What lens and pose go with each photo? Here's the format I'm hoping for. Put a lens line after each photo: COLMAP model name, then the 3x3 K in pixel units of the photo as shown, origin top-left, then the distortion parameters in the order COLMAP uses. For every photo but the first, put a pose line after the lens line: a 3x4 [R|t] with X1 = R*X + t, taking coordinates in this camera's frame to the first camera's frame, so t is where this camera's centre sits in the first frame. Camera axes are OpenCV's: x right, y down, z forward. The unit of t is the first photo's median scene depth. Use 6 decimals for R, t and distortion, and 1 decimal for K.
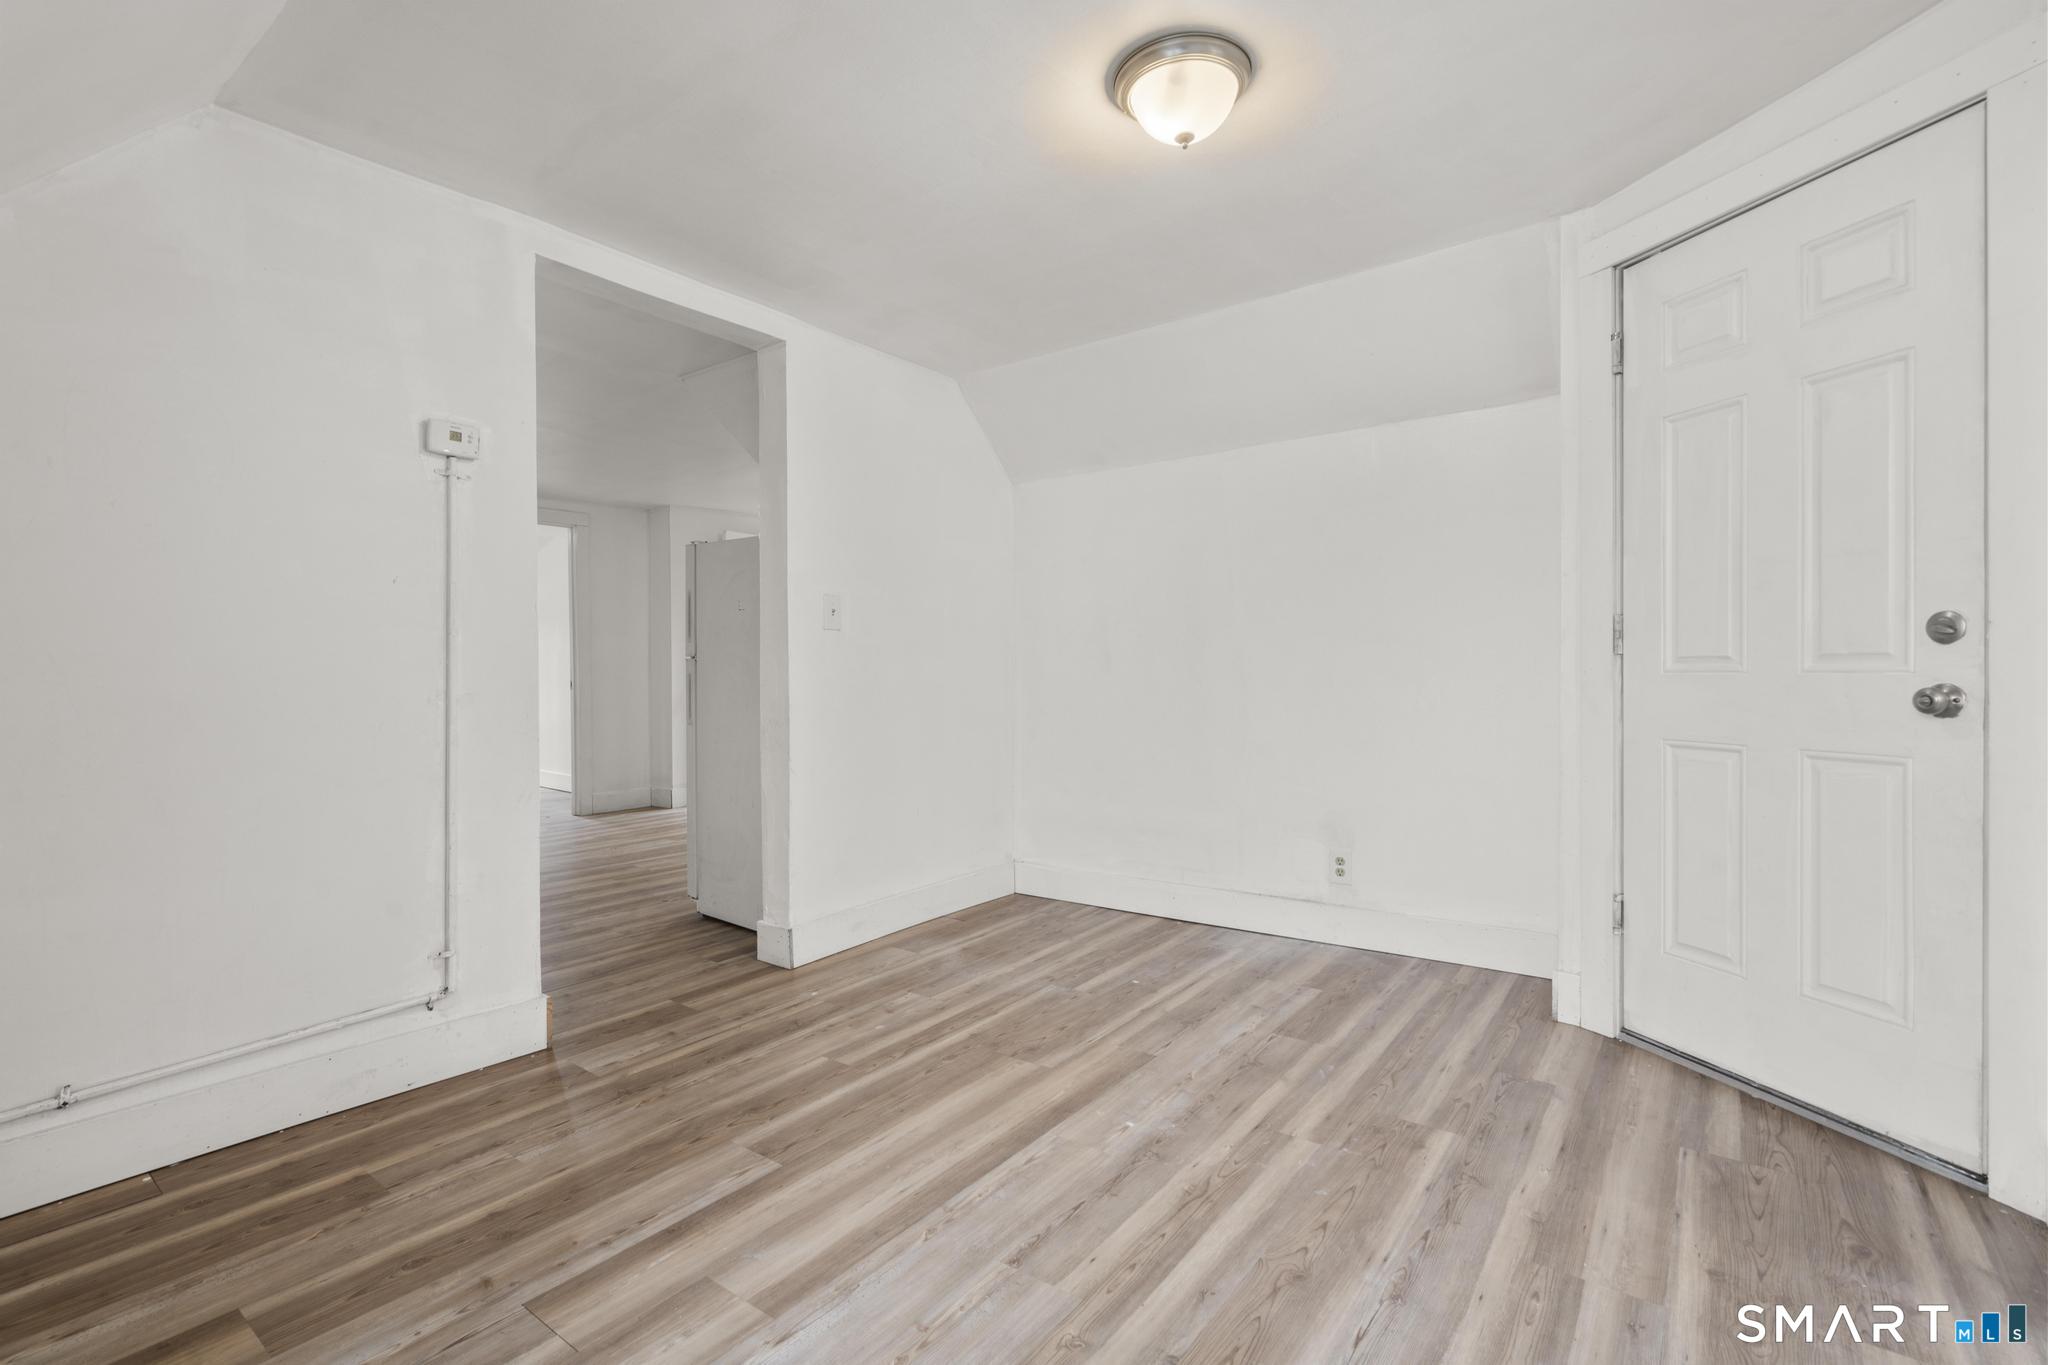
lens RADIAL K [[921.5, 0, 1009.7], [0, 921.5, 680.9], [0, 0, 1]] dist [-0.010019, 0.004475]
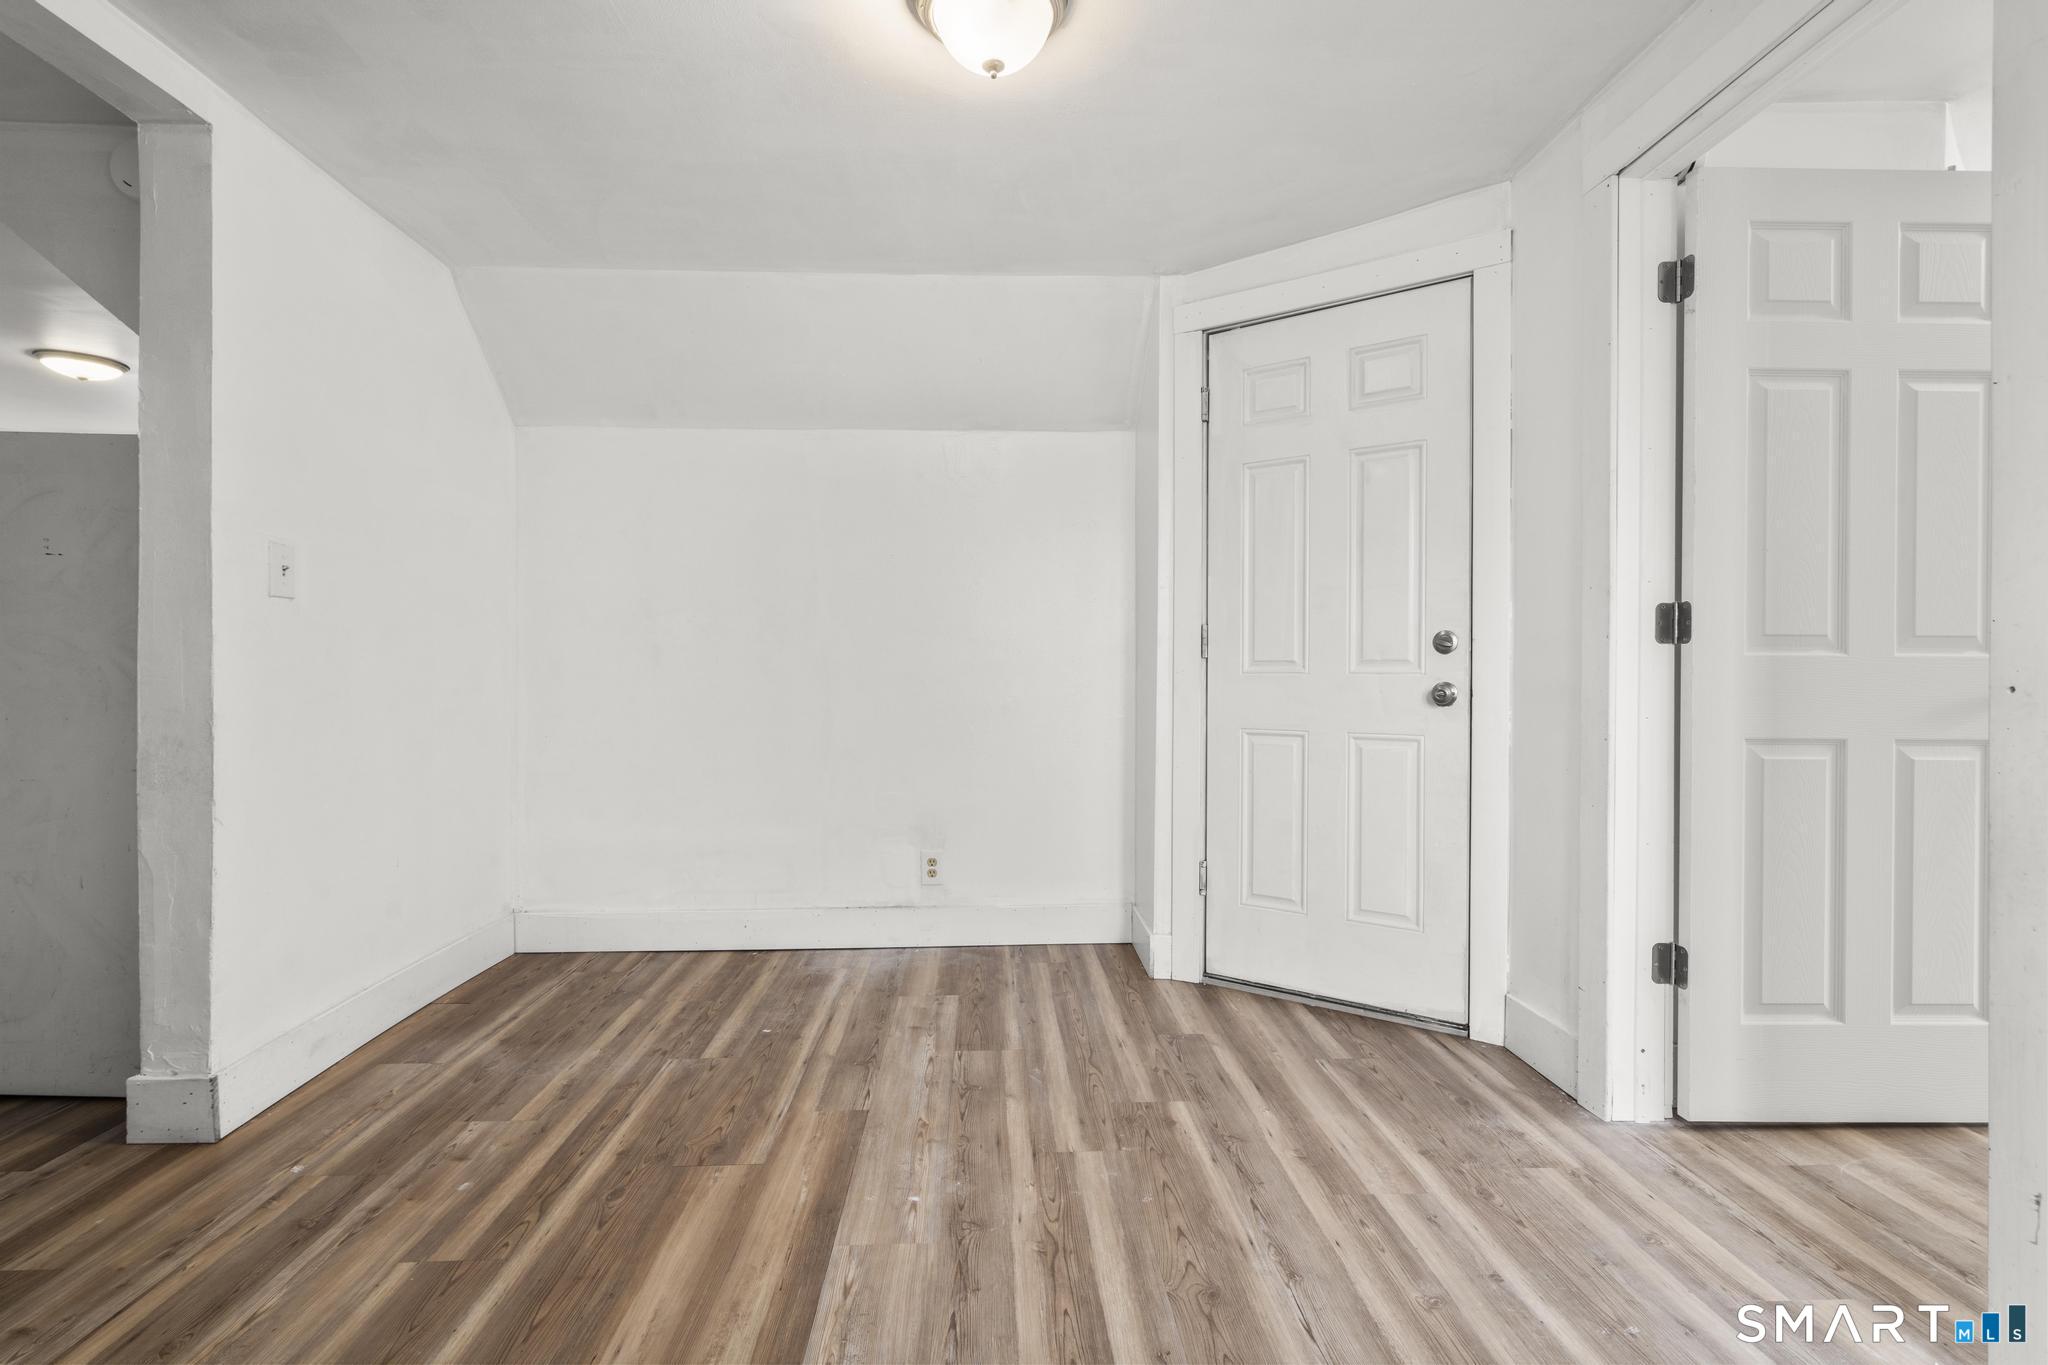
lens RADIAL K [[921.5, 0, 1009.7], [0, 921.5, 680.9], [0, 0, 1]] dist [-0.010019, 0.004475]
pose [[0.771525, 0.005897, 0.636172, -0.285230], [-0.002724, 0.999978, -0.005966, 0.008287], [-0.636193, 0.002870, 0.771524, 0.241580]]
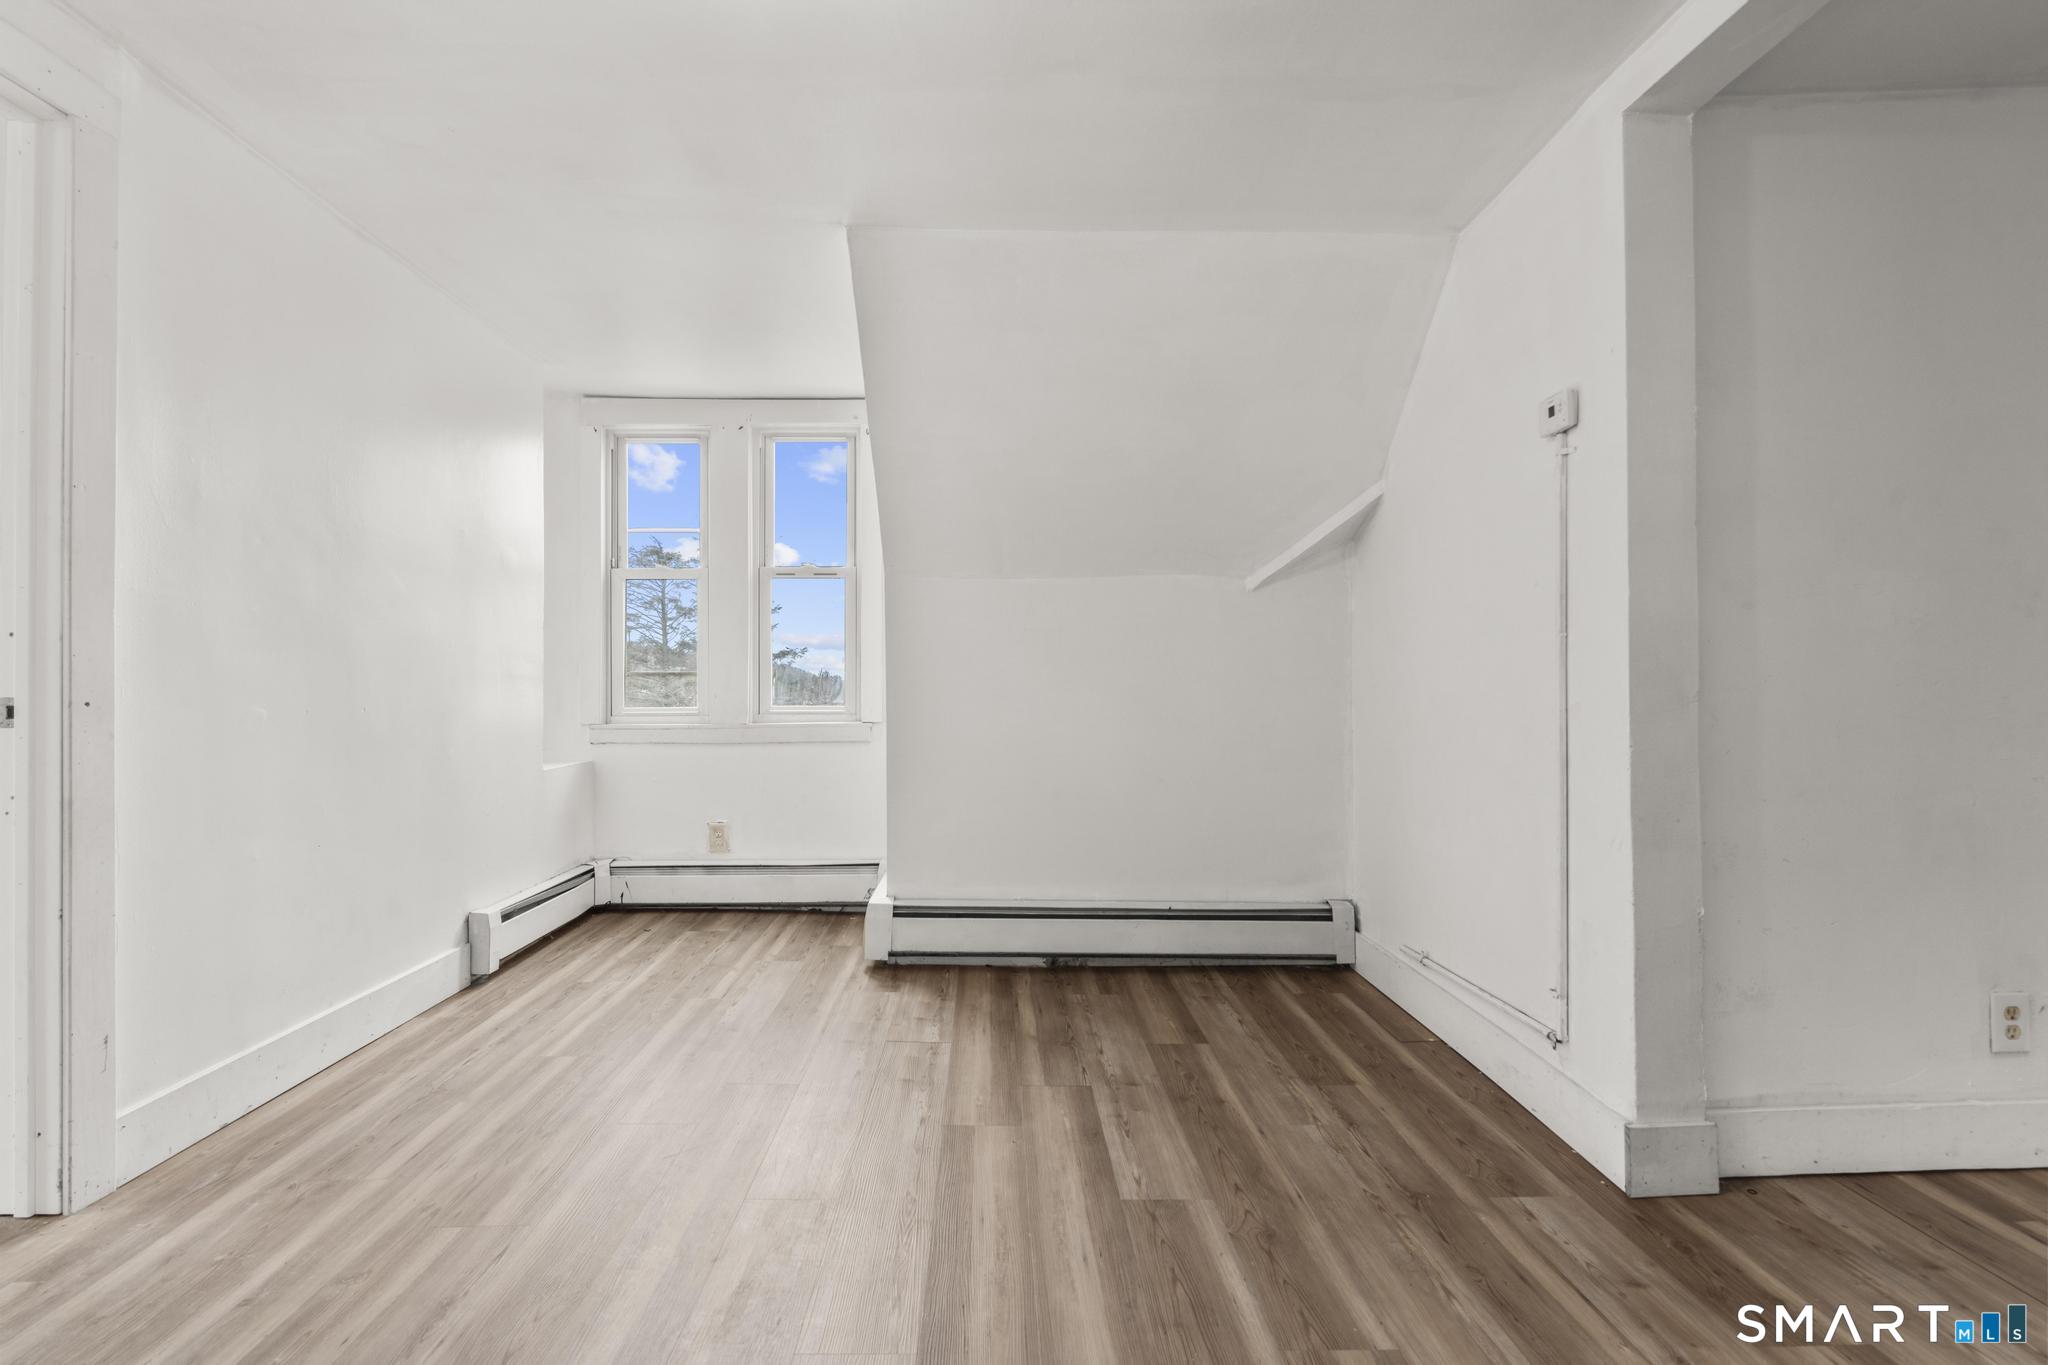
lens RADIAL K [[921.5, 0, 1009.7], [0, 921.5, 680.9], [0, 0, 1]] dist [-0.010019, 0.004475]
pose [[-0.775316, 0.005052, -0.631553, 0.341706], [0.002681, 0.999985, 0.004708, -0.010839], [0.631567, 0.001957, -0.775319, 1.292279]]
